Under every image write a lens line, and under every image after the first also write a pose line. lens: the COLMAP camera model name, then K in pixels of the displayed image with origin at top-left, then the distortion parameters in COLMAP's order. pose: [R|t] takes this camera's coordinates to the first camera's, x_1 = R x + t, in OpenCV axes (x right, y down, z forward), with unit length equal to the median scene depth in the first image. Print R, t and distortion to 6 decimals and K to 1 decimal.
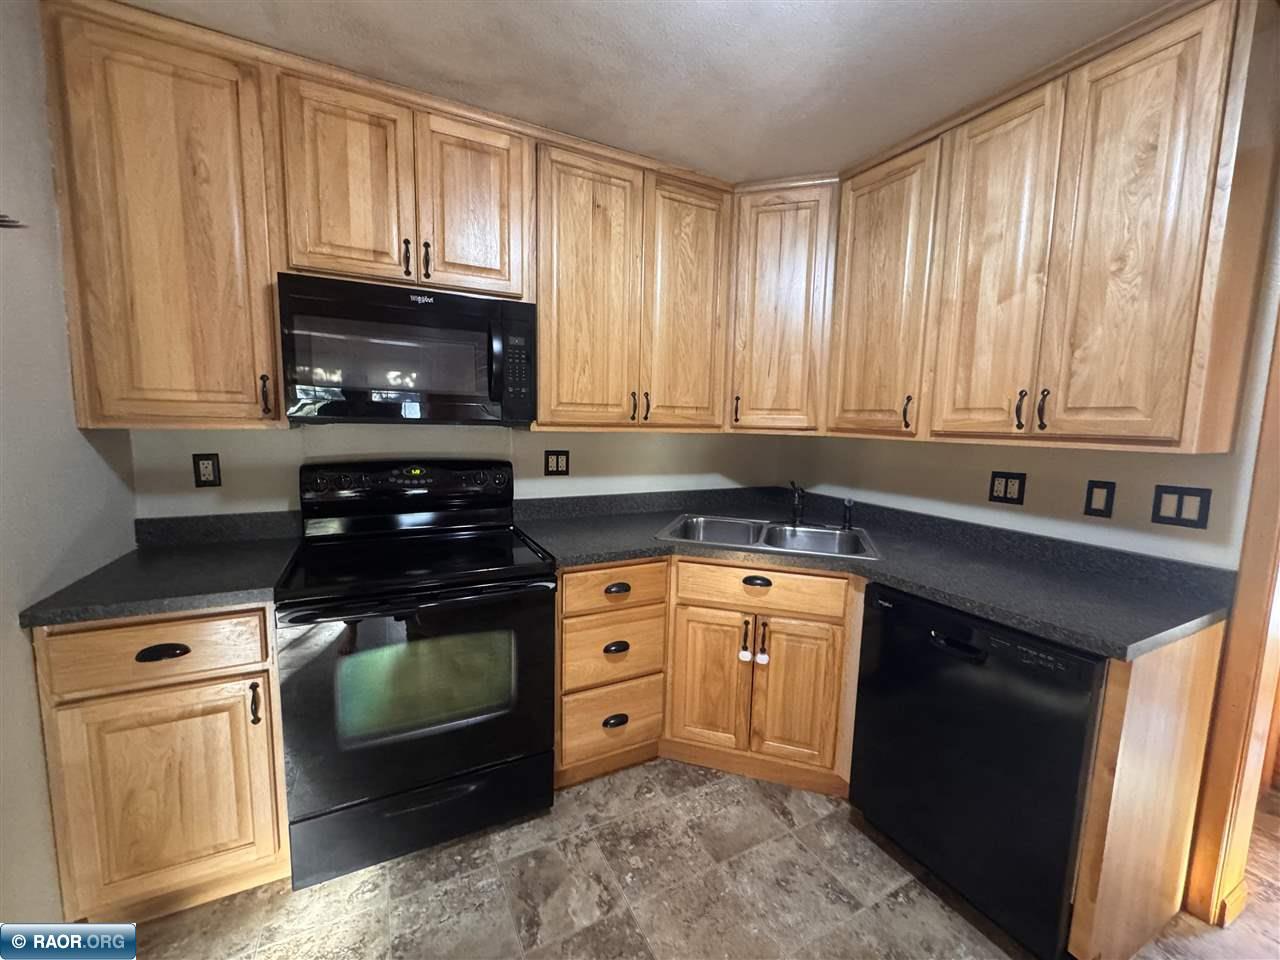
lens RADIAL K [[513.0, 0, 640.0], [0, 513.0, 480.0], [0, 0, 1]] dist [-0.002197, 0.000487]
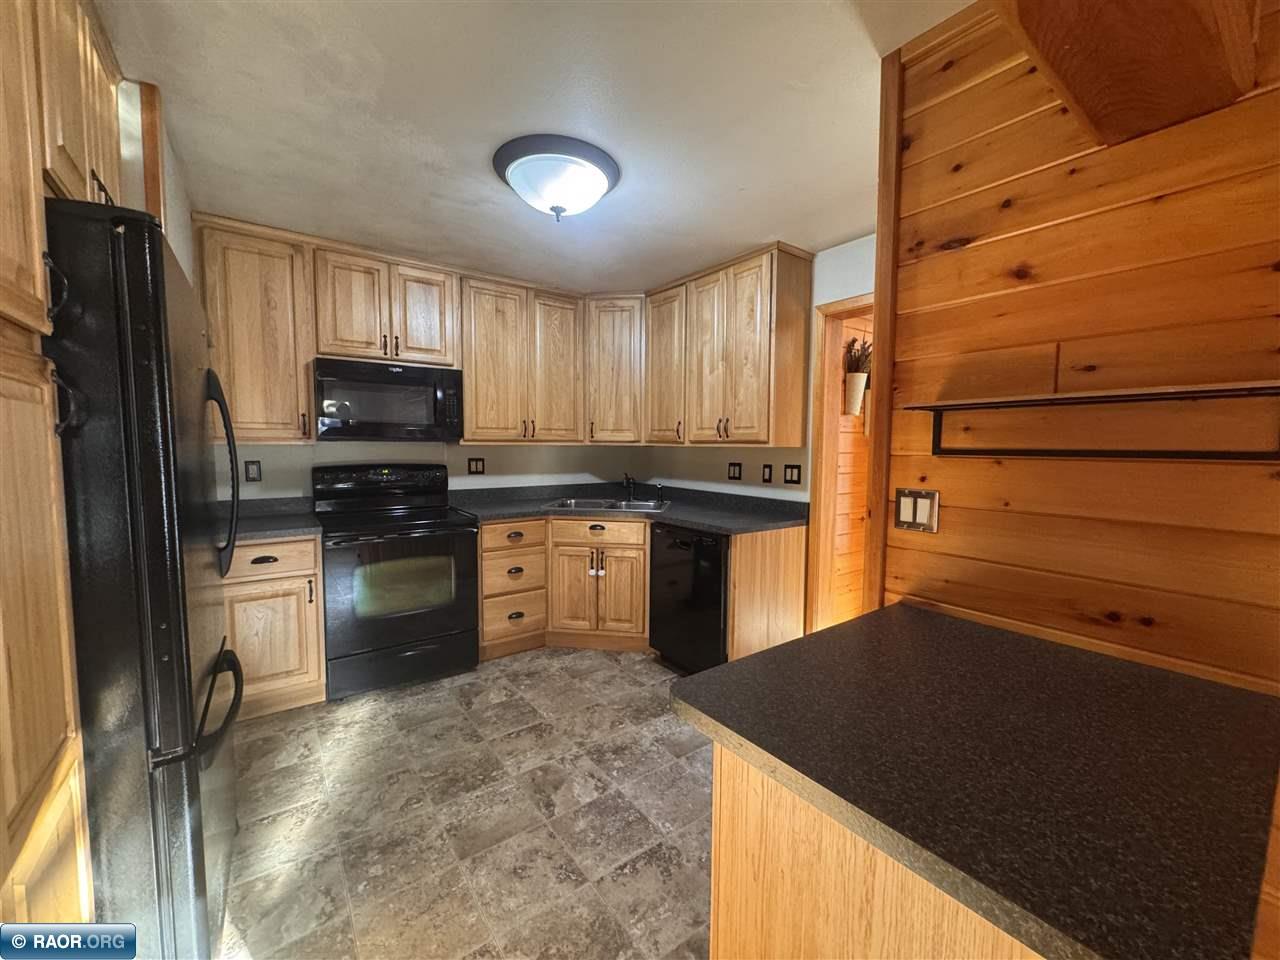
lens RADIAL K [[513.0, 0, 640.0], [0, 513.0, 480.0], [0, 0, 1]] dist [-0.002197, 0.000487]
pose [[0.987768, -0.026502, 0.153661, 0.108476], [0.033233, 0.998590, -0.041404, 0.111902], [-0.152347, 0.046004, 0.987256, -0.751676]]
